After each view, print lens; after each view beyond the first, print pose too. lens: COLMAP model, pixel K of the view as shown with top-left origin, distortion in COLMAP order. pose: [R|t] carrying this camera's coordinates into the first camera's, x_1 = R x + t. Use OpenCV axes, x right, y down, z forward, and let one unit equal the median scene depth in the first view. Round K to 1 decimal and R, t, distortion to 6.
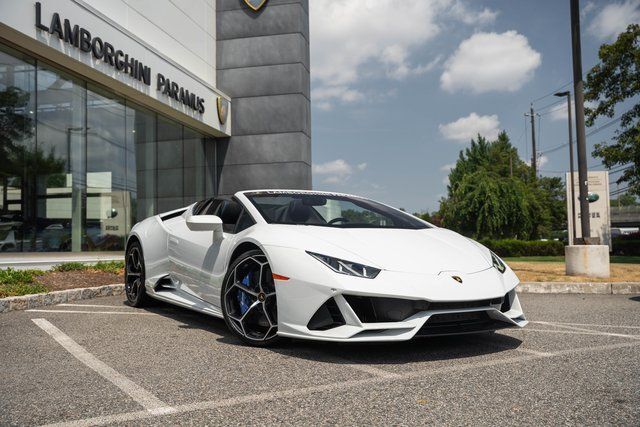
lens RADIAL K [[607.3, 0, 324.2], [0, 607.3, 215.2], [0, 0, 1]] dist [-0.098677, 0.145870]
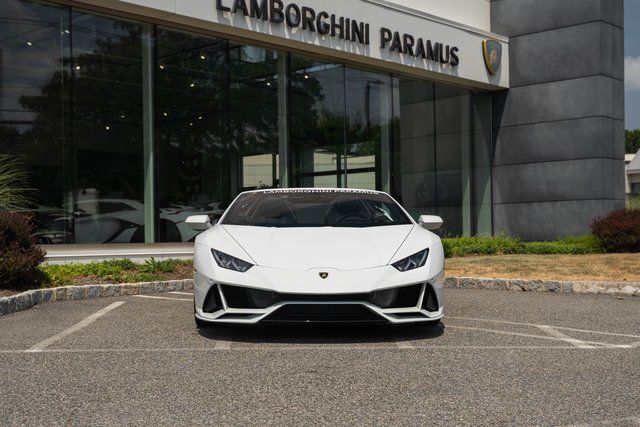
lens RADIAL K [[846.9, 0, 299.8], [0, 846.9, 229.5], [0, 0, 1]] dist [-0.027093, -0.009318]
pose [[0.858859, -0.003206, -0.512201, 0.367303], [0.030940, 0.998479, 0.045629, -0.019351], [0.511276, -0.055037, 0.857652, -0.137876]]
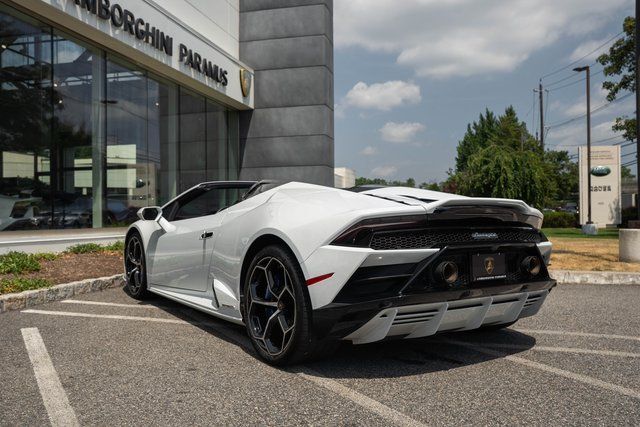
lens RADIAL K [[569.1, 0, 319.8], [0, 569.1, 214.0], [0, 0, 1]] dist [-0.098524, 0.085548]
pose [[0.999409, 0.007450, -0.033559, -0.028574], [-0.005713, 0.998654, 0.051555, -0.013620], [0.033898, -0.051333, 0.998106, 0.135462]]
